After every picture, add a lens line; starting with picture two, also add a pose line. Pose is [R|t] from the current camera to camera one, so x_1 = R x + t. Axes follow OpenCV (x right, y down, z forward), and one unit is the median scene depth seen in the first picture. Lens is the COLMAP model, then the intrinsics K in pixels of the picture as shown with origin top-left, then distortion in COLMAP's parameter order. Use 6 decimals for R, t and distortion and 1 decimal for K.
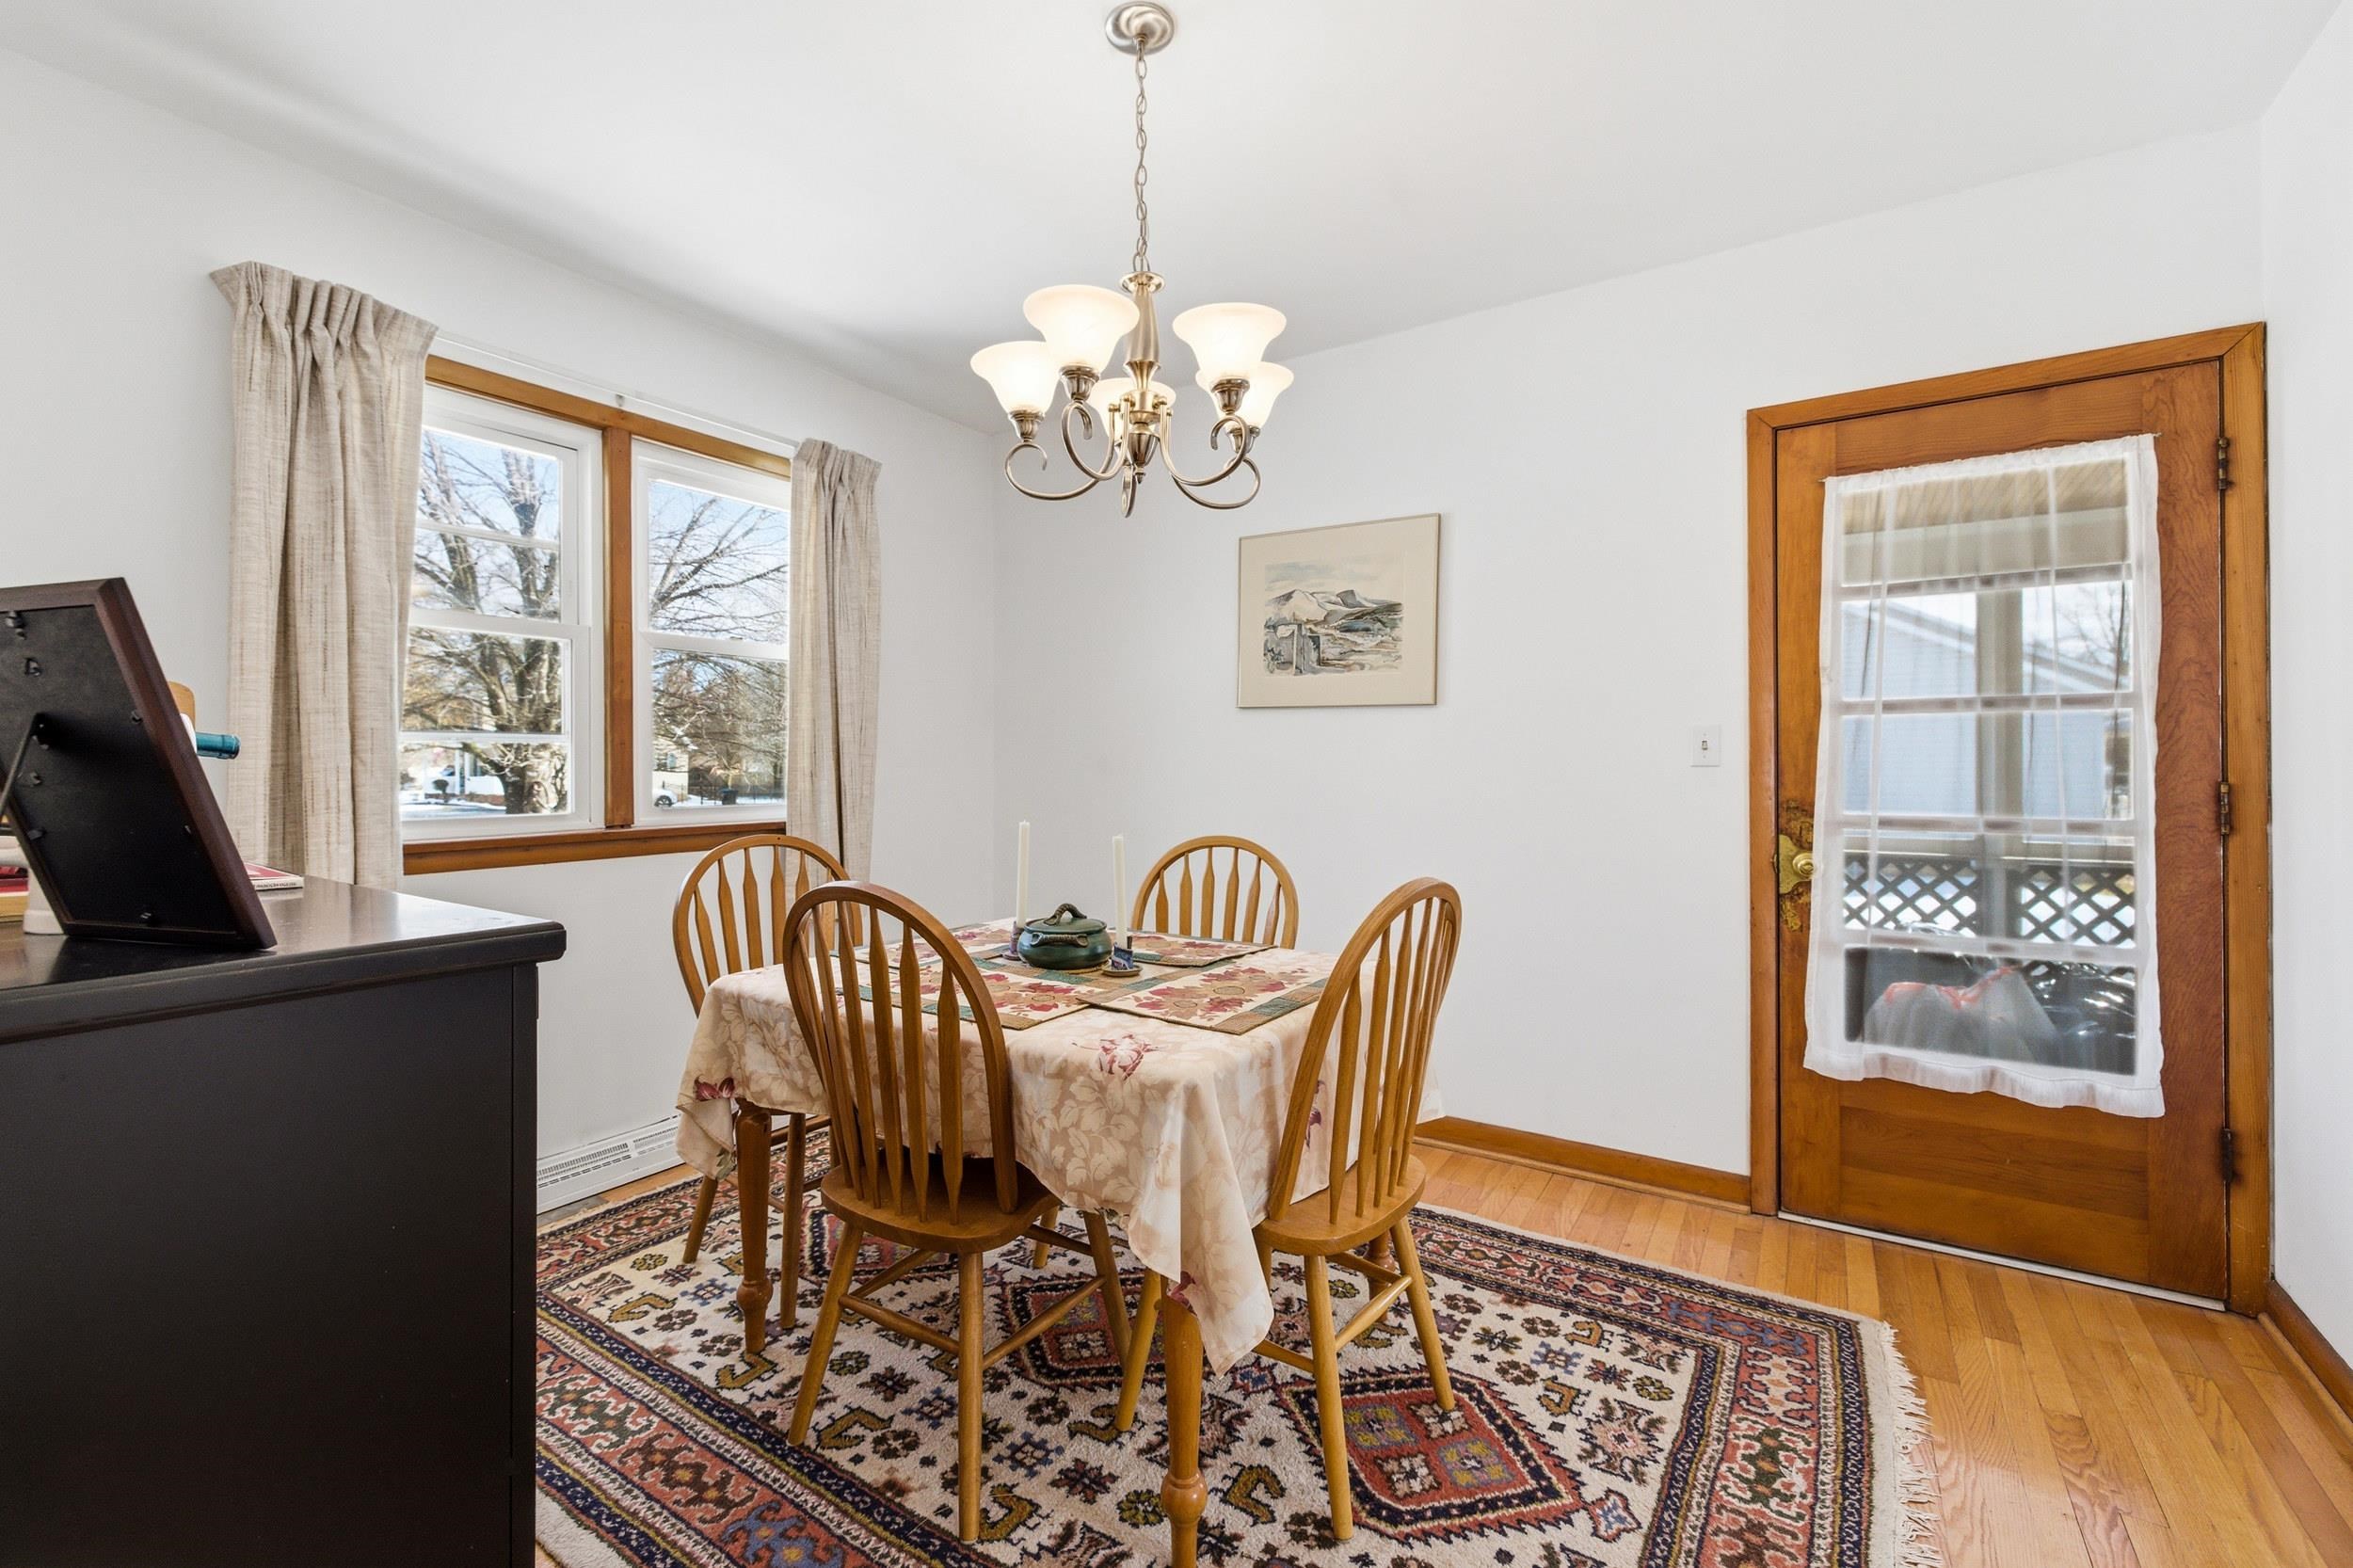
lens RADIAL K [[985.7, 0, 1172.9], [0, 985.7, 767.0], [0, 0, 1]] dist [-0.000369, -0.000150]
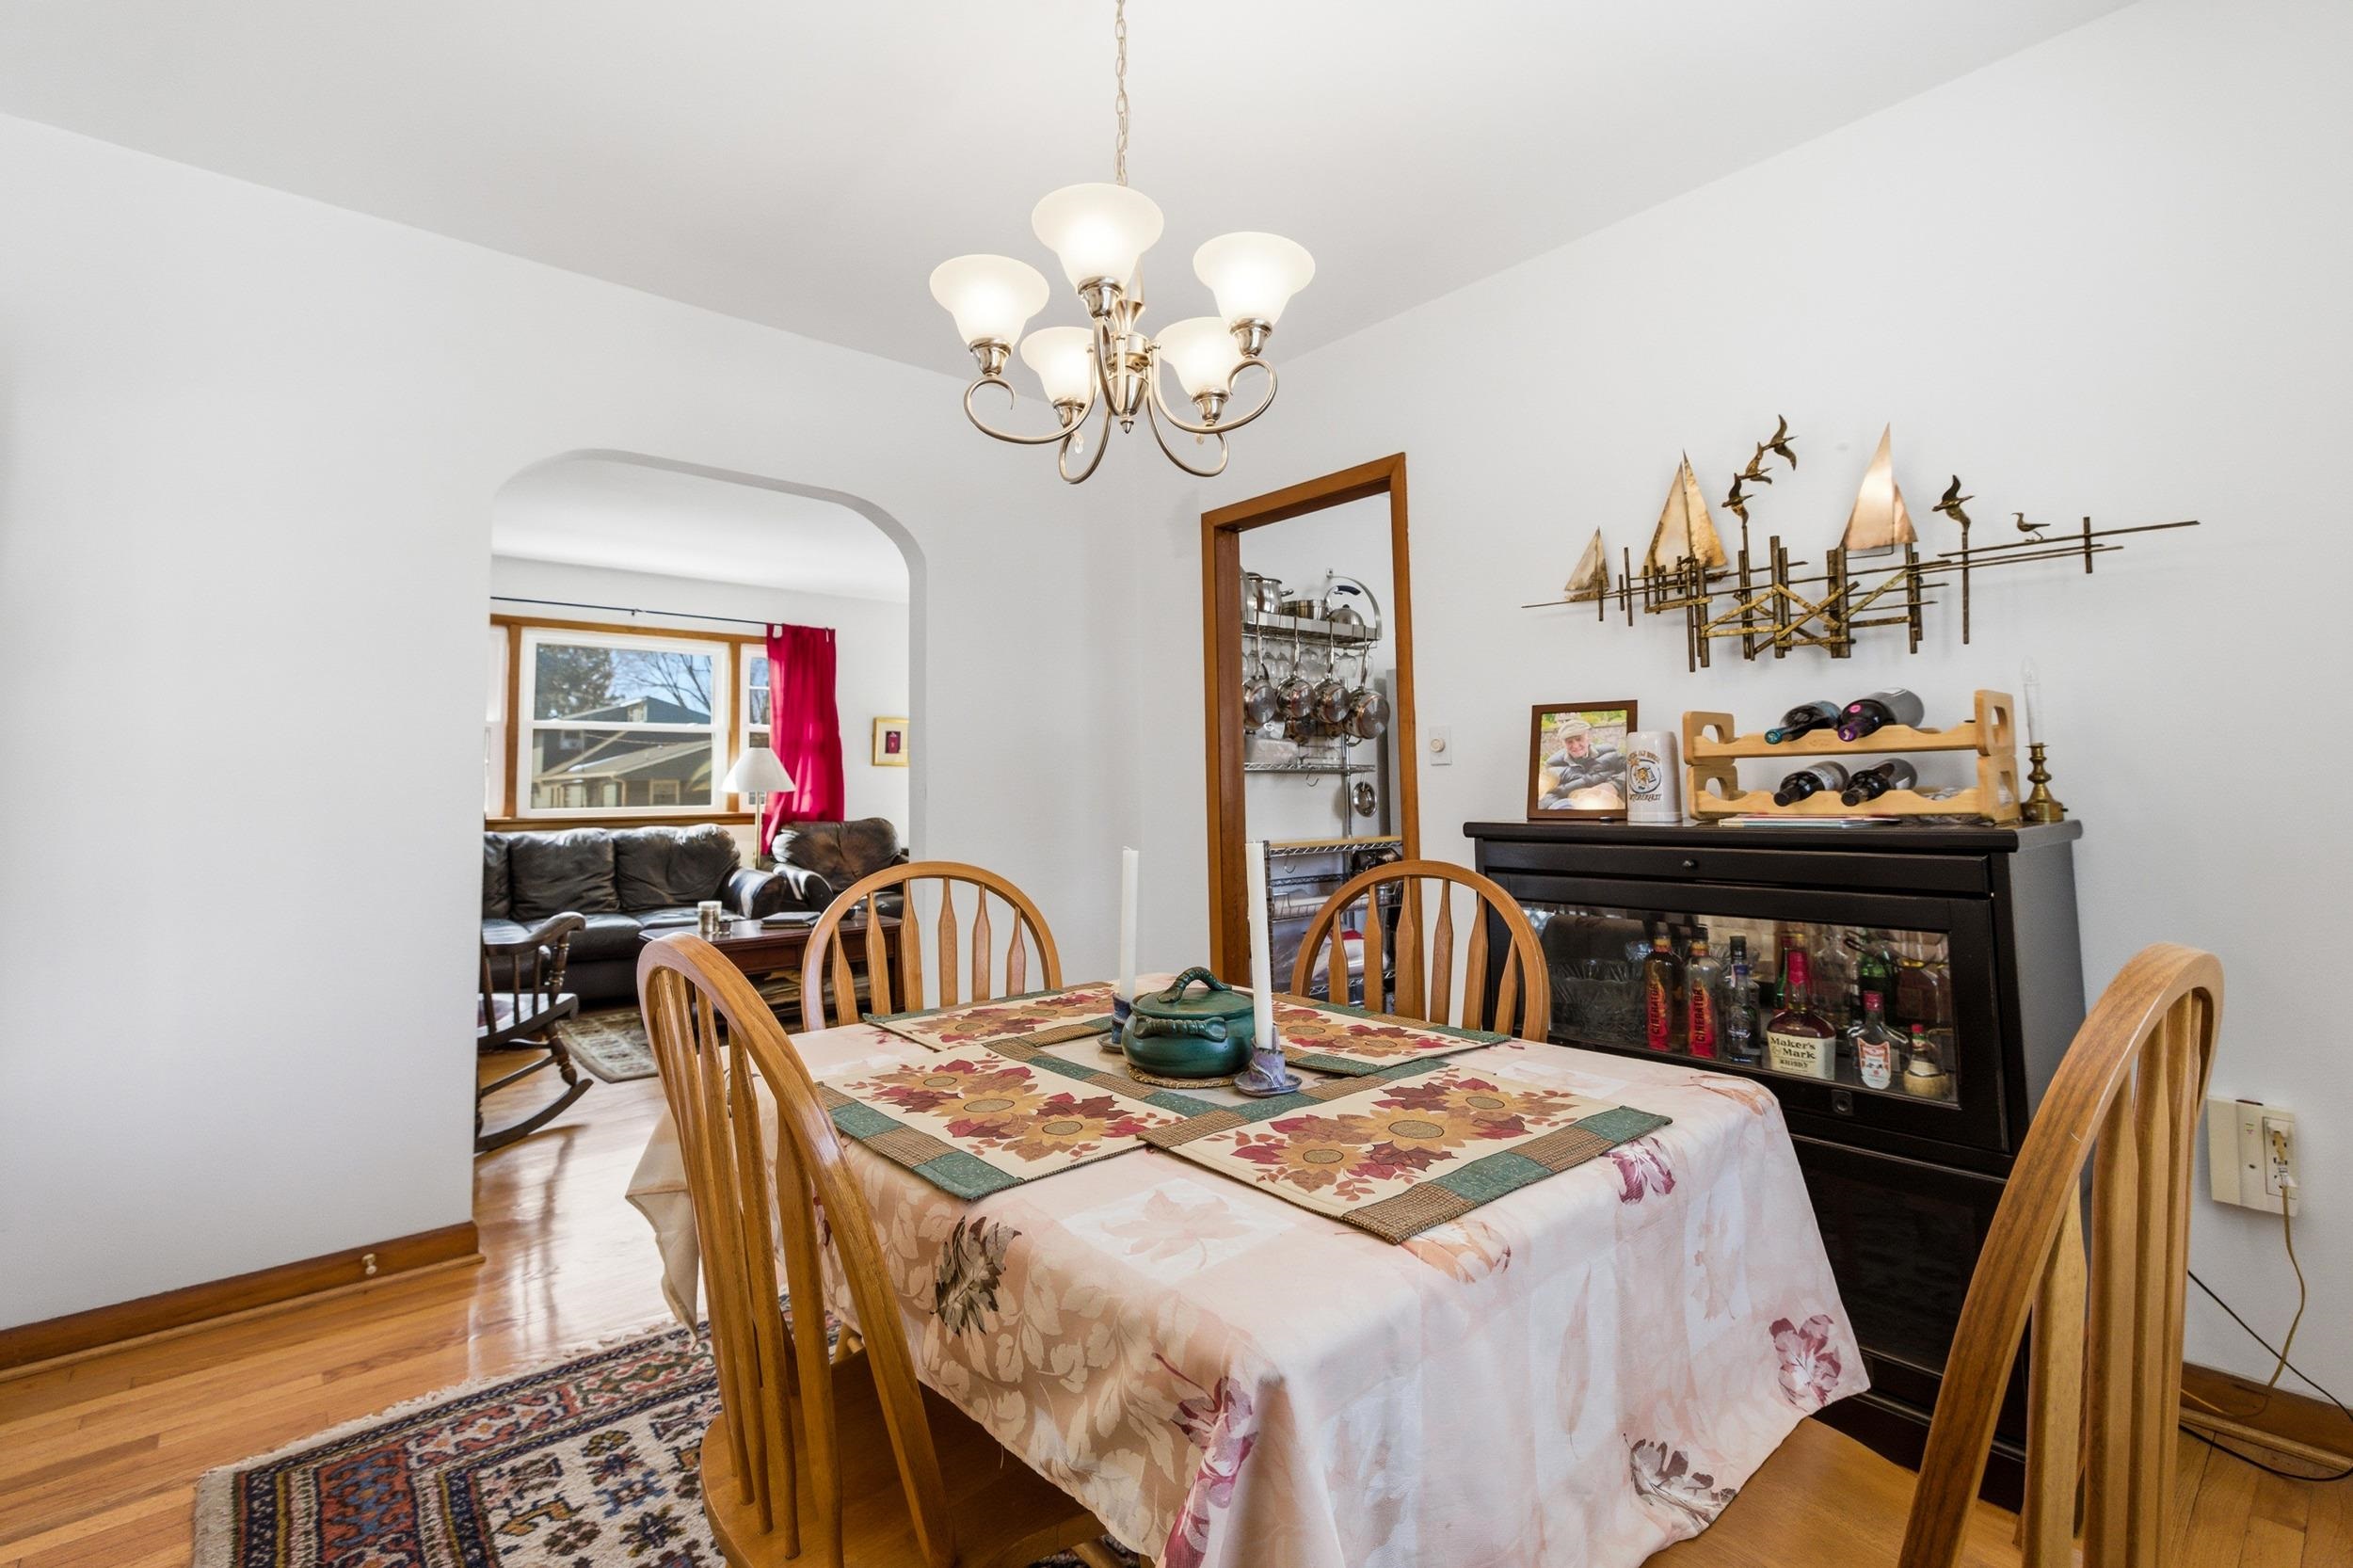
lens RADIAL K [[1026.1, 0, 1176.8], [0, 1026.1, 719.9], [0, 0, 1]] dist [-0.000423, -0.000086]
pose [[-0.964259, 0.036839, 0.262388, -0.265901], [0.017127, 0.996883, -0.077019, 0.035541], [-0.264407, -0.069772, -0.961884, 1.598468]]
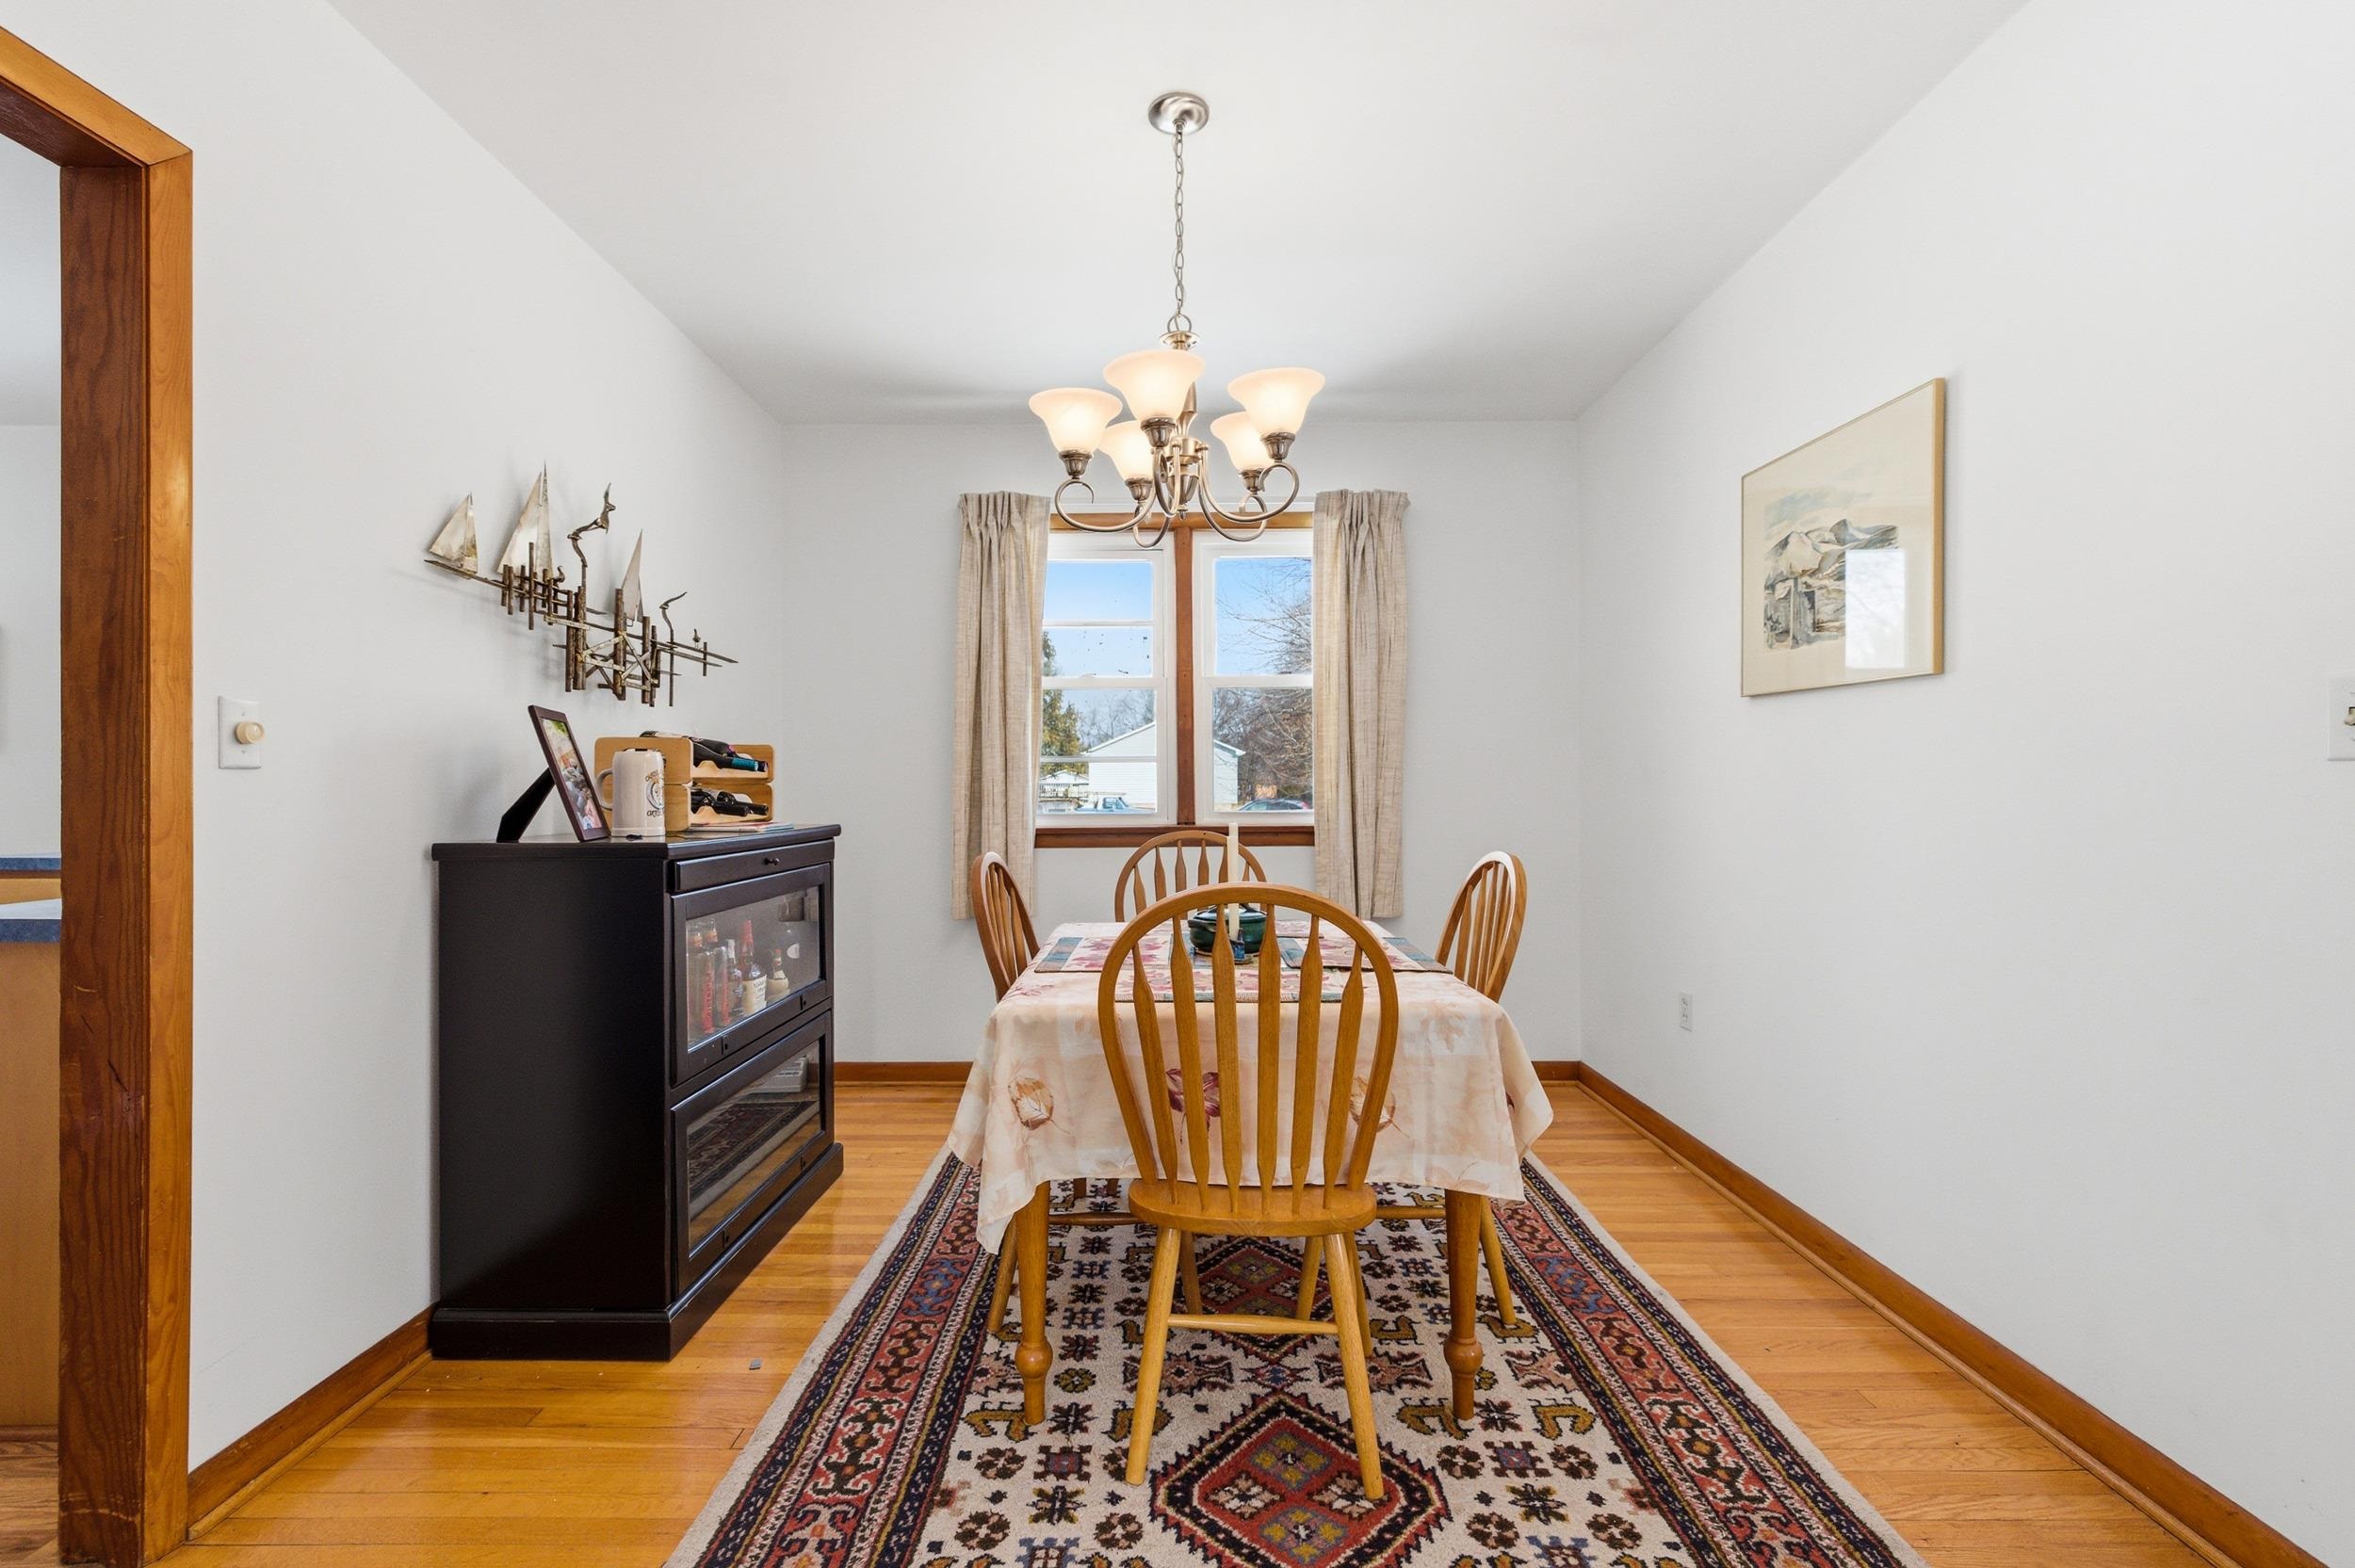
lens RADIAL K [[1037.9, 0, 1176.8], [0, 1037.9, 780.8], [0, 0, 1]] dist [0.010118, -0.000315]
pose [[0.546357, -0.006338, -0.837528, 0.823697], [0.004076, 0.999980, -0.004908, 0.013100], [0.837542, -0.000732, 0.546372, 0.295032]]
